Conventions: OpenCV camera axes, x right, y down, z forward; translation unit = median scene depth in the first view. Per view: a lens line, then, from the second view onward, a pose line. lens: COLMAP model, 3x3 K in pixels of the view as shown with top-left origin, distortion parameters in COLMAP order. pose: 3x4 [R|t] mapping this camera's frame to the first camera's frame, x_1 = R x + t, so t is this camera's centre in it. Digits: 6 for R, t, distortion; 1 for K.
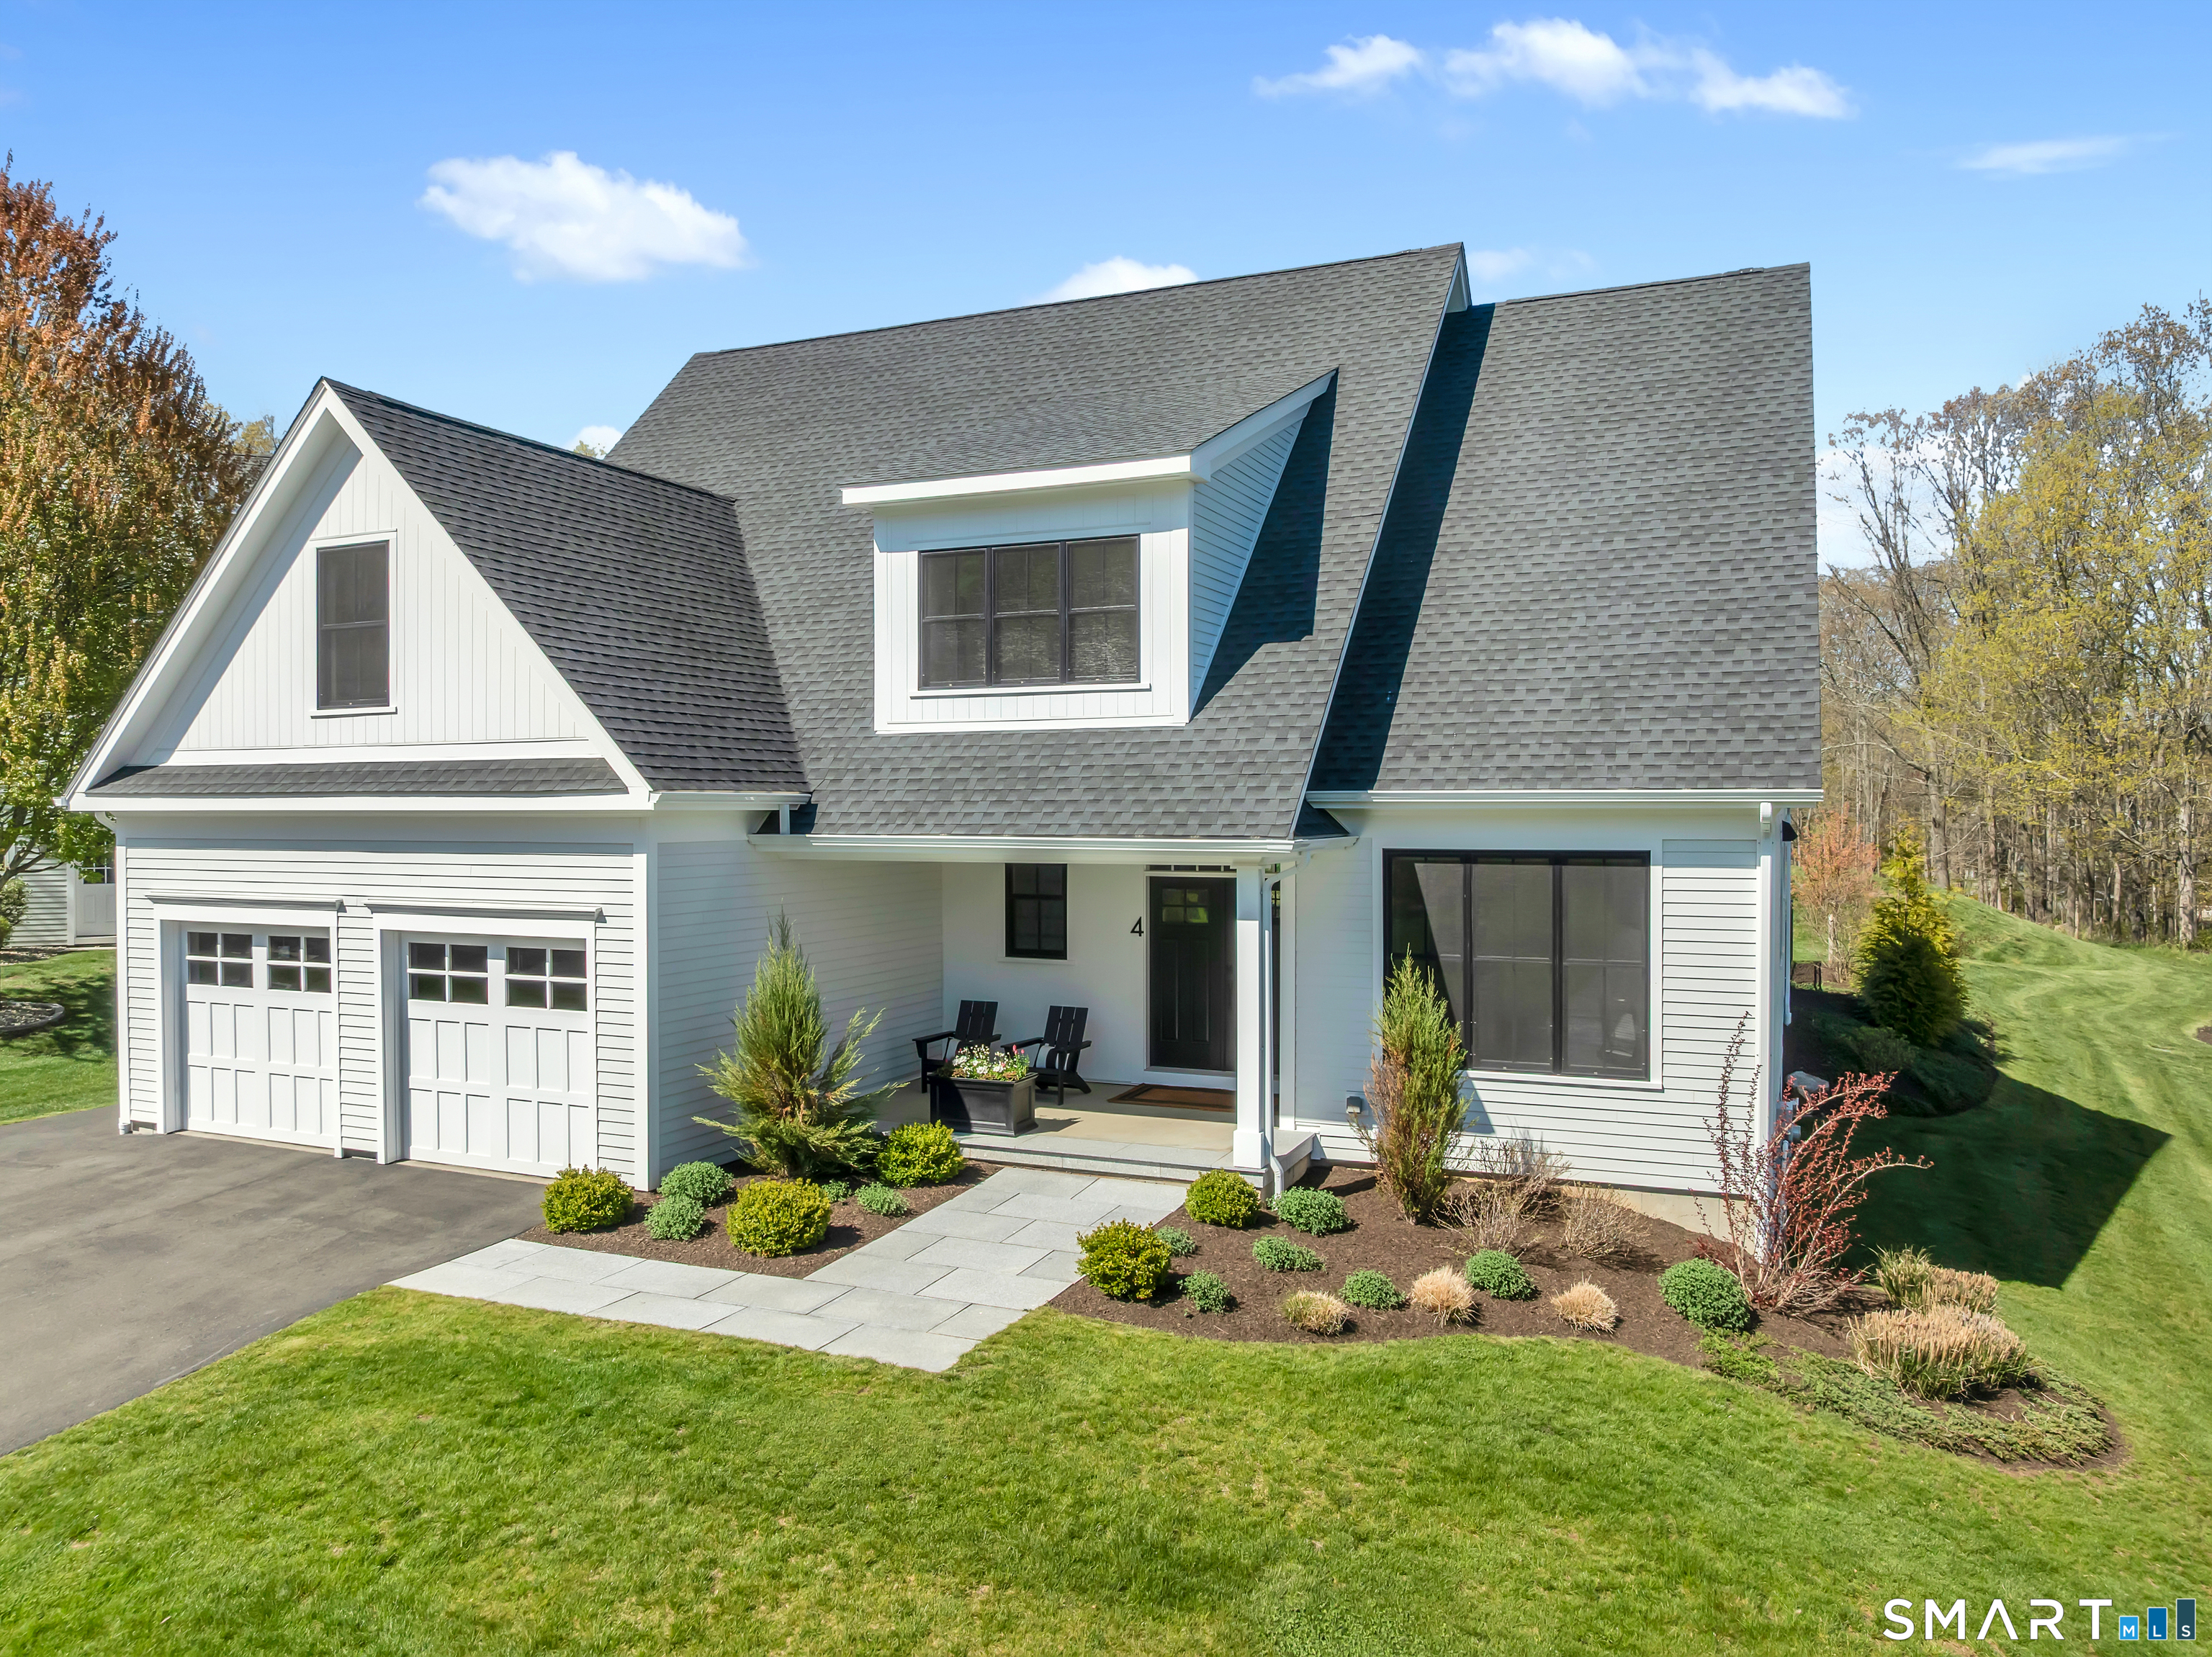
lens RADIAL K [[1651.7, 0, 1106.0], [0, 1651.7, 828.5], [0, 0, 1]] dist [-0.034856, 0.001110]
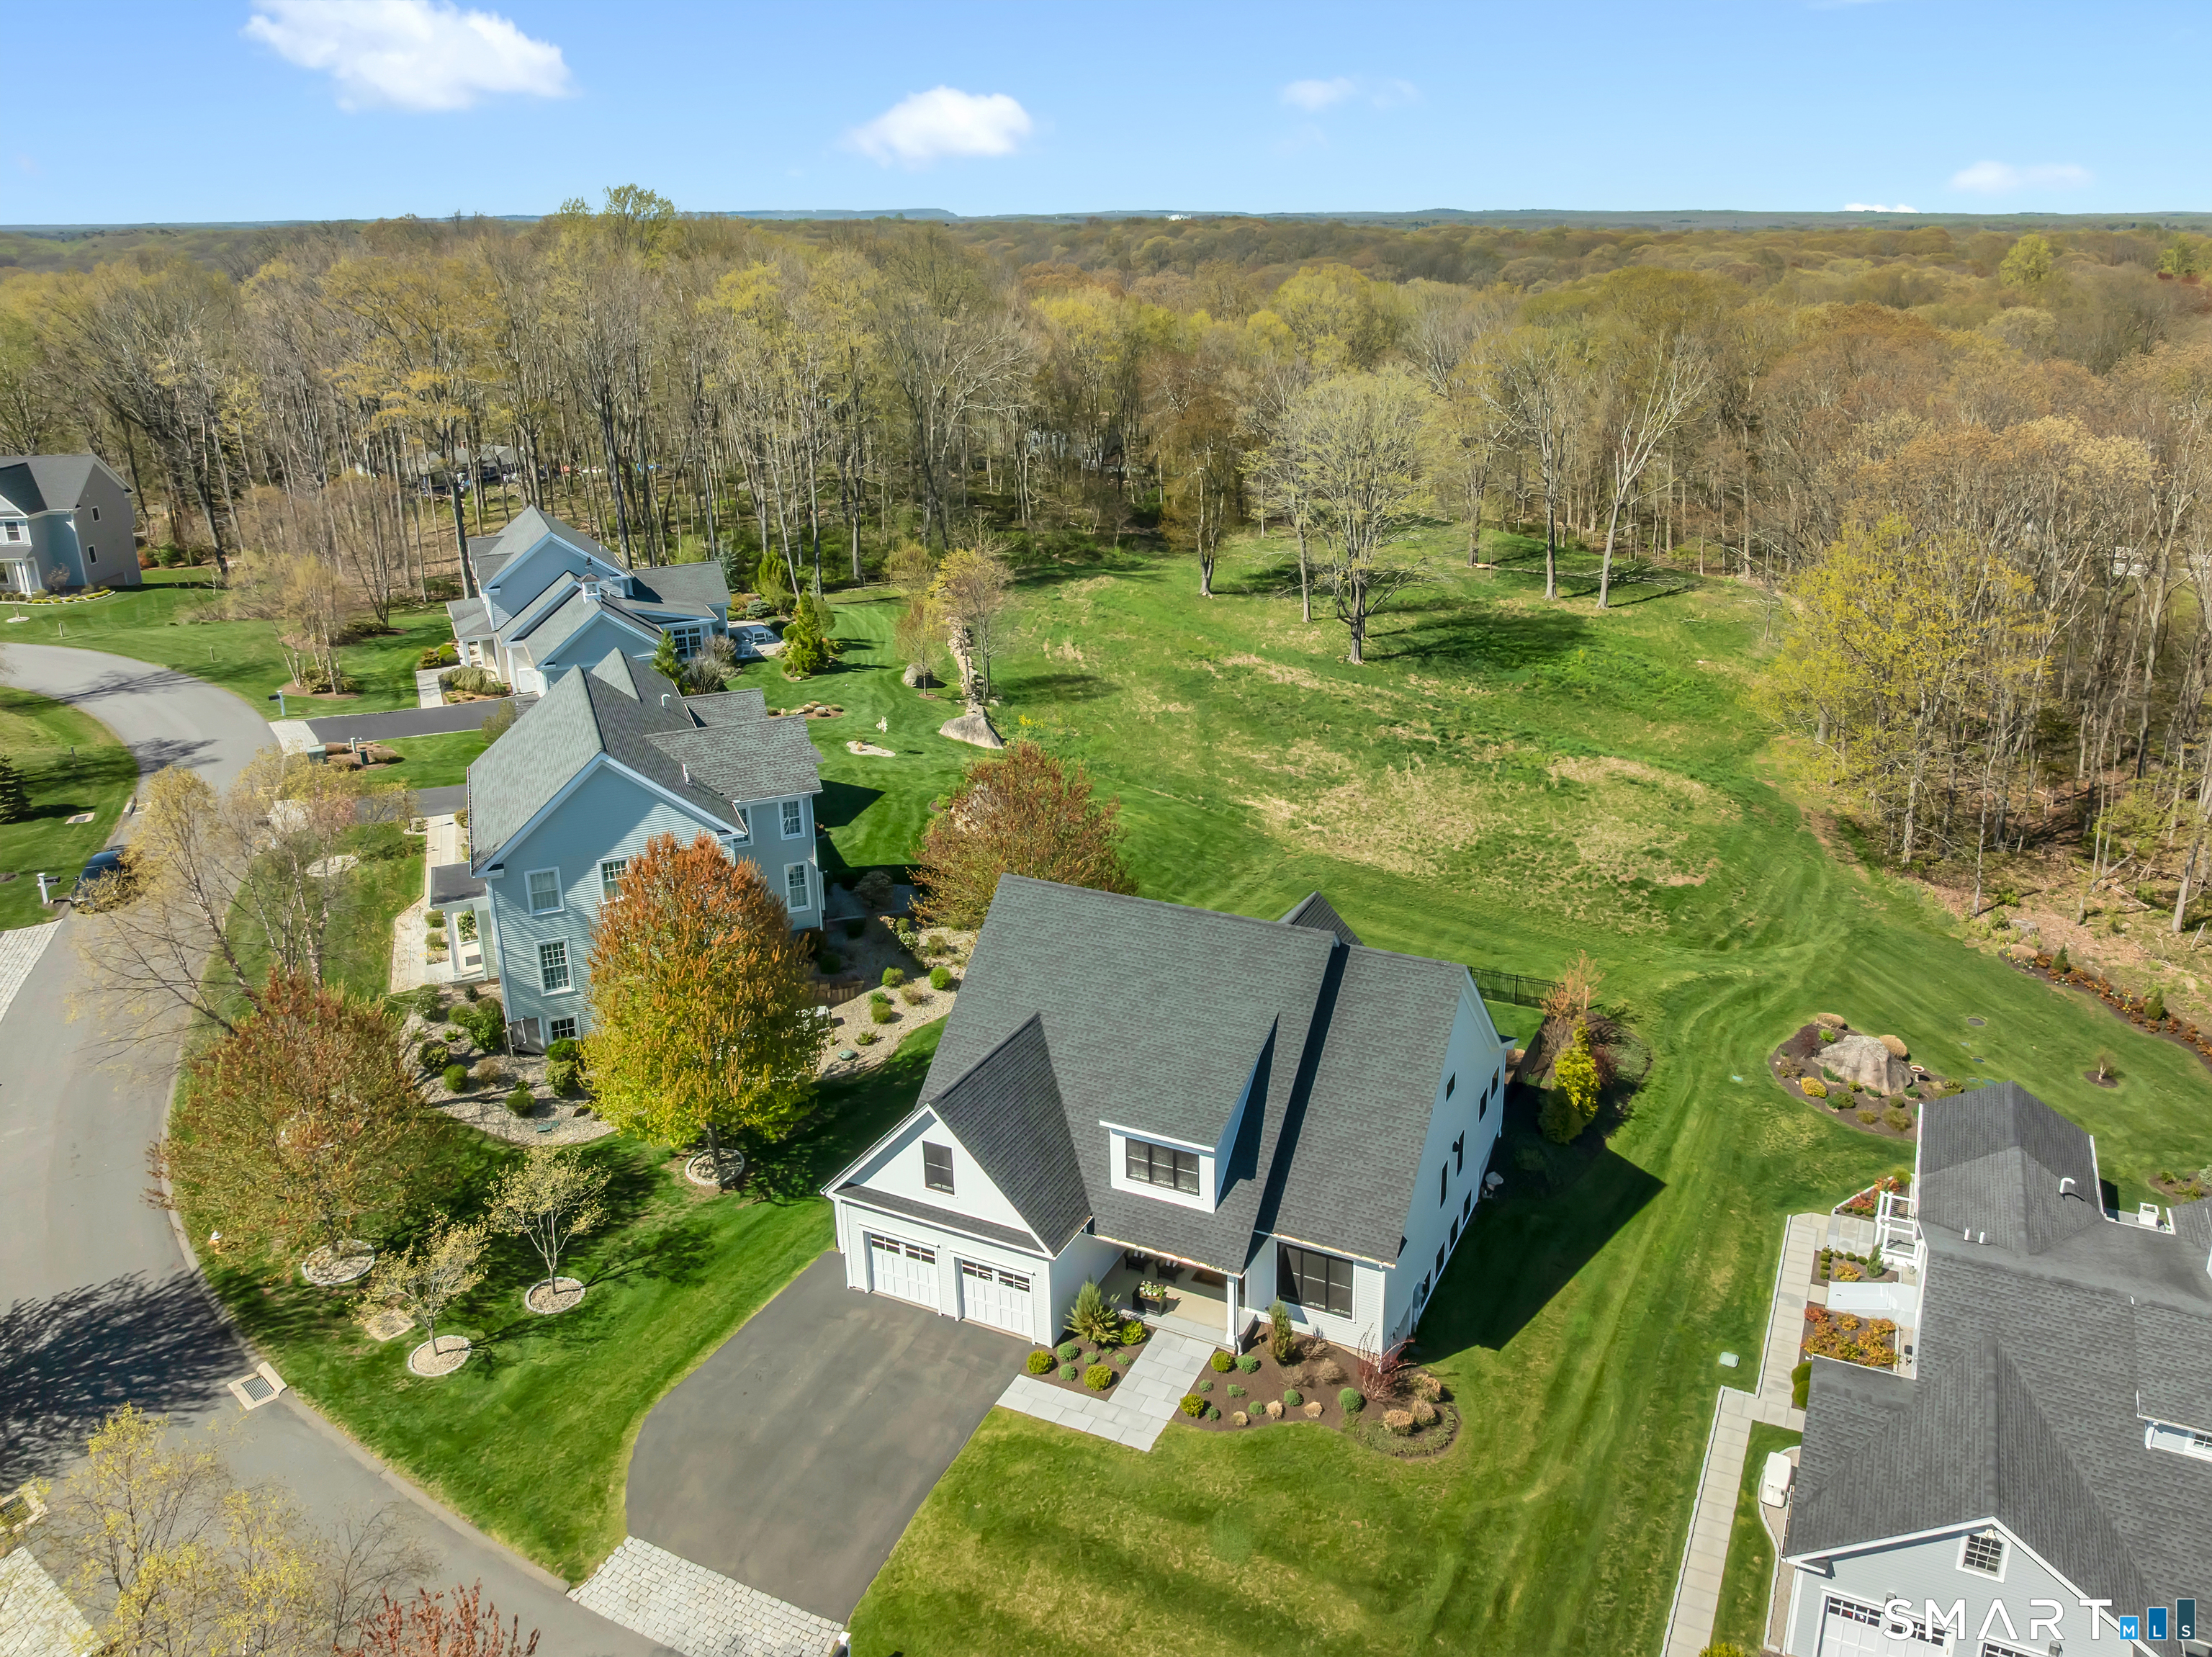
lens RADIAL K [[1651.7, 0, 1106.0], [0, 1651.7, 828.5], [0, 0, 1]] dist [-0.034856, 0.001110]
pose [[0.997811, 0.000283, -0.066124, 0.050720], [0.023451, 0.933476, 0.357872, -1.842506], [0.061827, -0.358639, 0.931427, -1.649314]]
